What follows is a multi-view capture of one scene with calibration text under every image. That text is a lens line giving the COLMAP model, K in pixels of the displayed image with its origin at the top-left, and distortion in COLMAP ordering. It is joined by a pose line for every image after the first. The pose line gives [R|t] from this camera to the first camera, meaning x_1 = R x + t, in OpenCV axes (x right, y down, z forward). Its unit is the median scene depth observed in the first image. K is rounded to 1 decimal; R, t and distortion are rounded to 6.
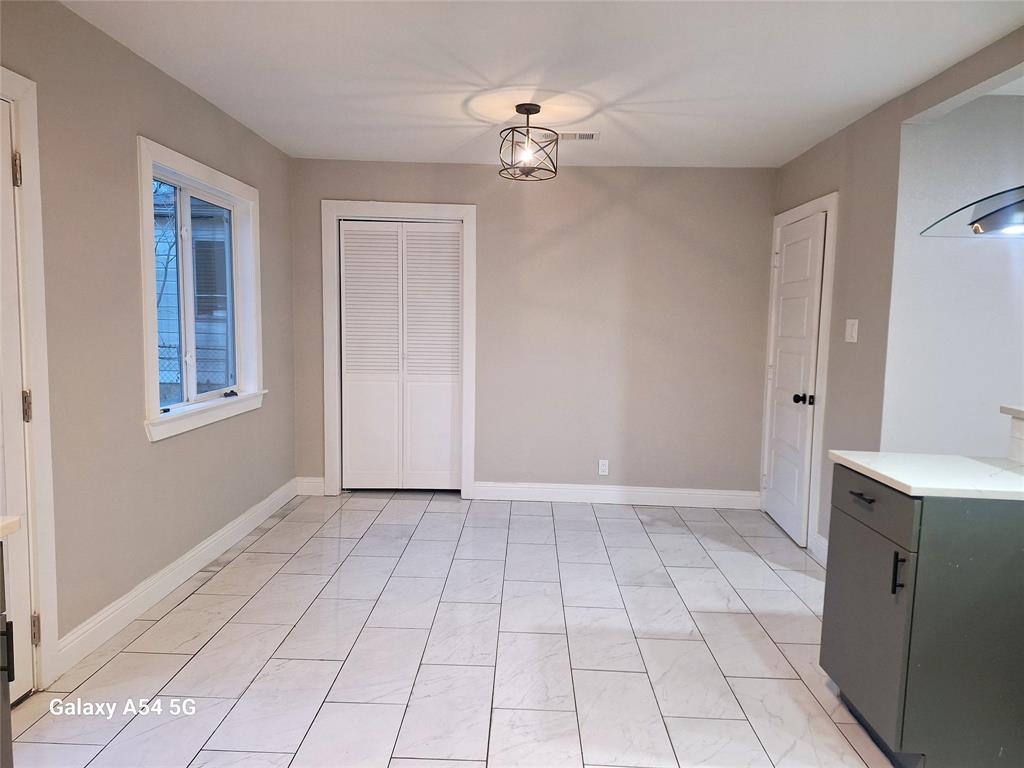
lens RADIAL K [[695.5, 0, 512.0], [0, 695.5, 384.0], [0, 0, 1]] dist [0.117972, -0.158909]
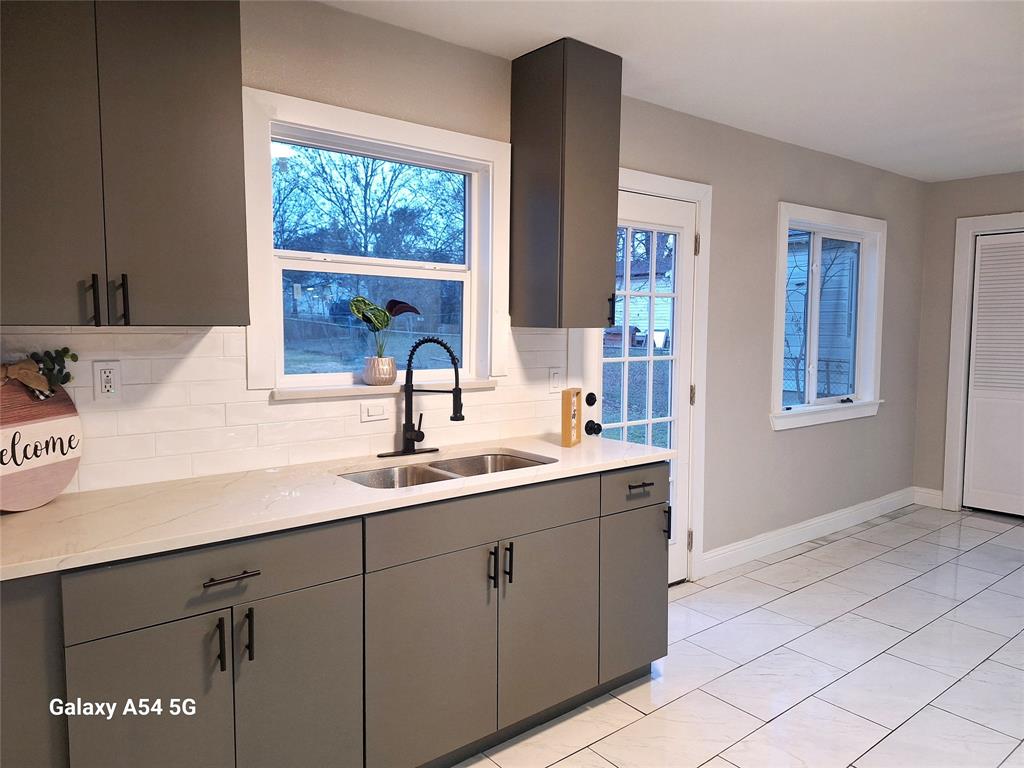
lens RADIAL K [[695.5, 0, 512.0], [0, 695.5, 384.0], [0, 0, 1]] dist [0.117972, -0.158909]
pose [[0.641122, 0.048378, -0.765912, 0.152792], [-0.061109, 0.998060, 0.011888, 0.007035], [0.765002, 0.039183, 0.642835, -0.190767]]
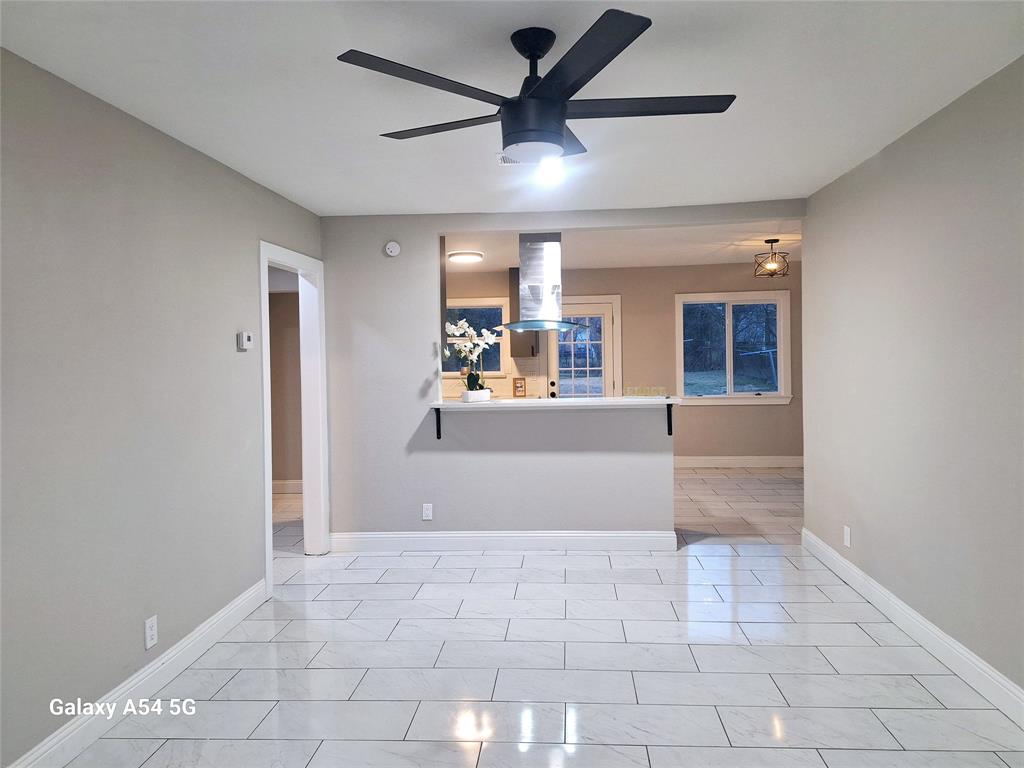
lens RADIAL K [[695.5, 0, 512.0], [0, 695.5, 384.0], [0, 0, 1]] dist [0.117972, -0.158909]
pose [[-0.057150, 0.020163, -0.998162, 1.807766], [-0.073114, 0.997027, 0.024326, -0.014391], [0.995685, 0.074370, -0.055506, 0.425031]]
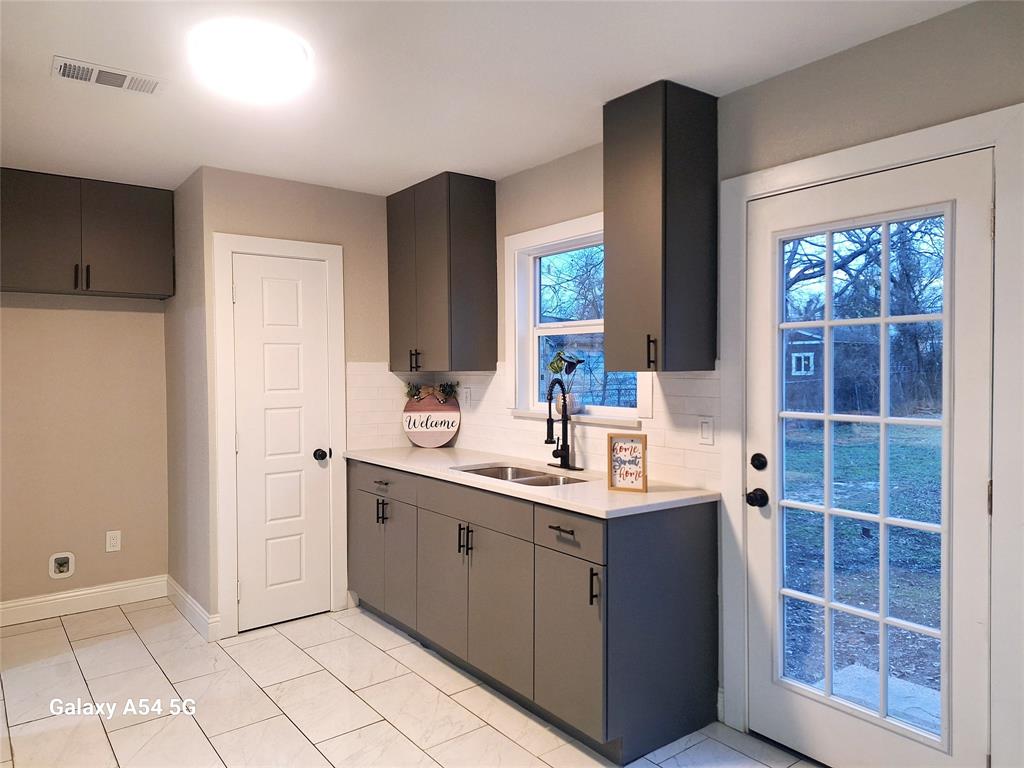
lens RADIAL K [[695.5, 0, 512.0], [0, 695.5, 384.0], [0, 0, 1]] dist [0.117972, -0.158909]
pose [[-0.781960, -0.001705, -0.623326, 0.177062], [-0.066751, 0.994475, 0.081018, -0.084477], [0.619744, 0.104960, -0.777753, 0.807409]]
